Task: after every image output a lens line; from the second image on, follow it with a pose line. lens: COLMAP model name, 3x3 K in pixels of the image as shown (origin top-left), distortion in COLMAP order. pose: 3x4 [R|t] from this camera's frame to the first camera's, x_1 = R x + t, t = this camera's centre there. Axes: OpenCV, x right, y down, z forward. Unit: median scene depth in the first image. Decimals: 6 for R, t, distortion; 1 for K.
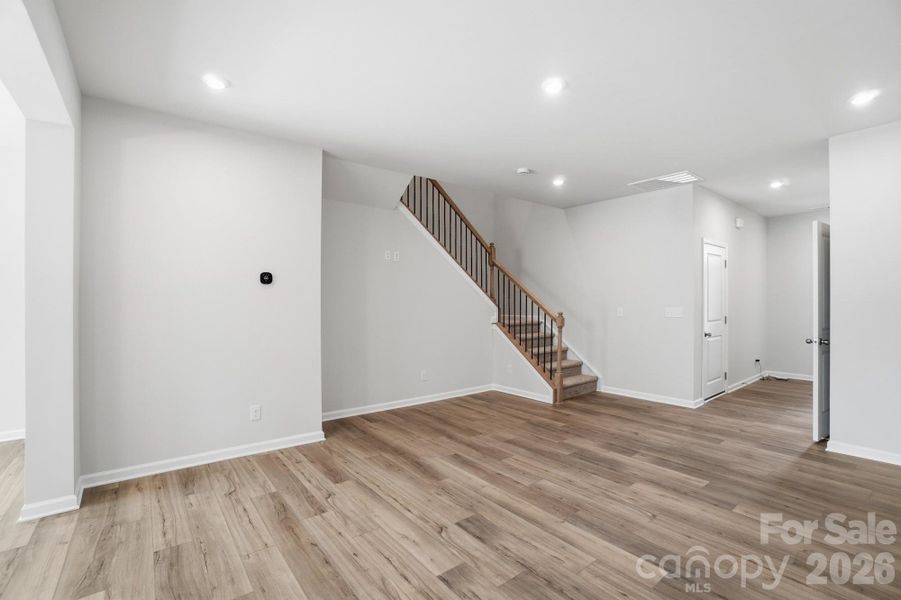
lens RADIAL K [[402.0, 0, 432.4], [0, 402.0, 307.2], [0, 0, 1]] dist [-0.036102, 0.004975]
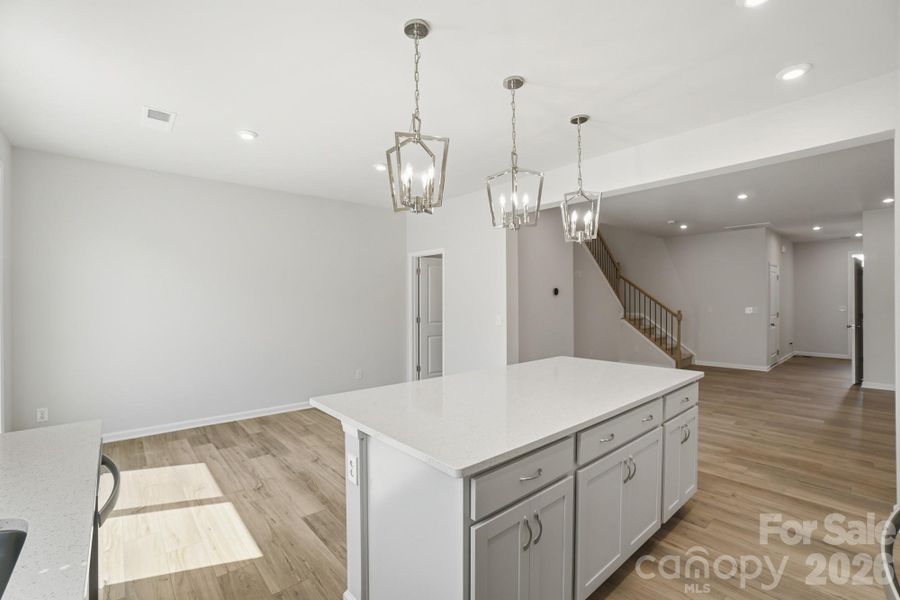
lens RADIAL K [[401.6, 0, 432.8], [0, 401.6, 297.1], [0, 0, 1]] dist [-0.036102, 0.004975]
pose [[0.998693, -0.005865, 0.050778, -0.903858], [0.007113, 0.999676, -0.024428, -0.009444], [-0.050618, 0.024758, 0.998411, -0.588134]]
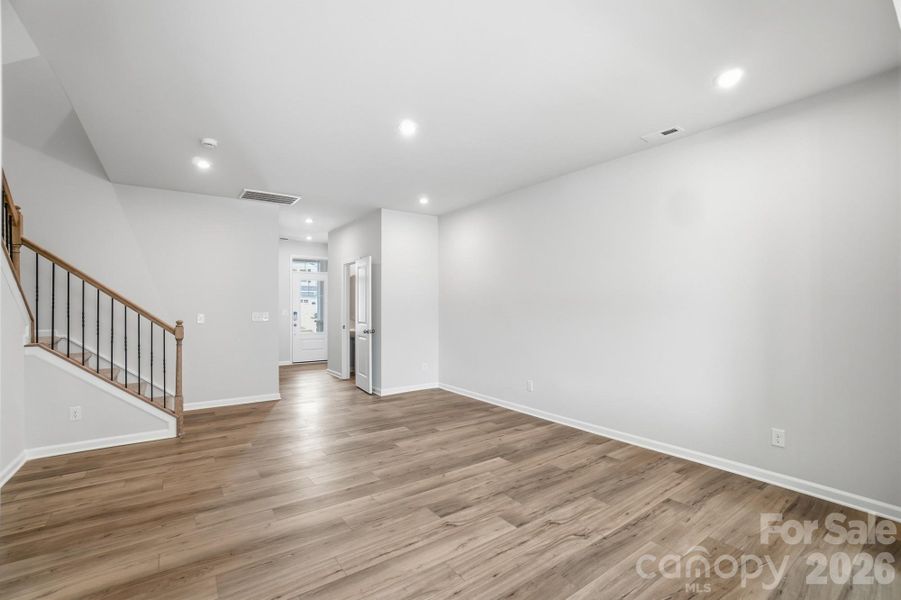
lens RADIAL K [[402.0, 0, 455.3], [0, 402.0, 307.0], [0, 0, 1]] dist [-0.036102, 0.004975]
pose [[0.012152, -0.001069, 0.999926, -0.607214], [0.014738, 0.999891, 0.000890, -0.008498], [-0.999818, 0.014726, 0.012167, 0.573803]]
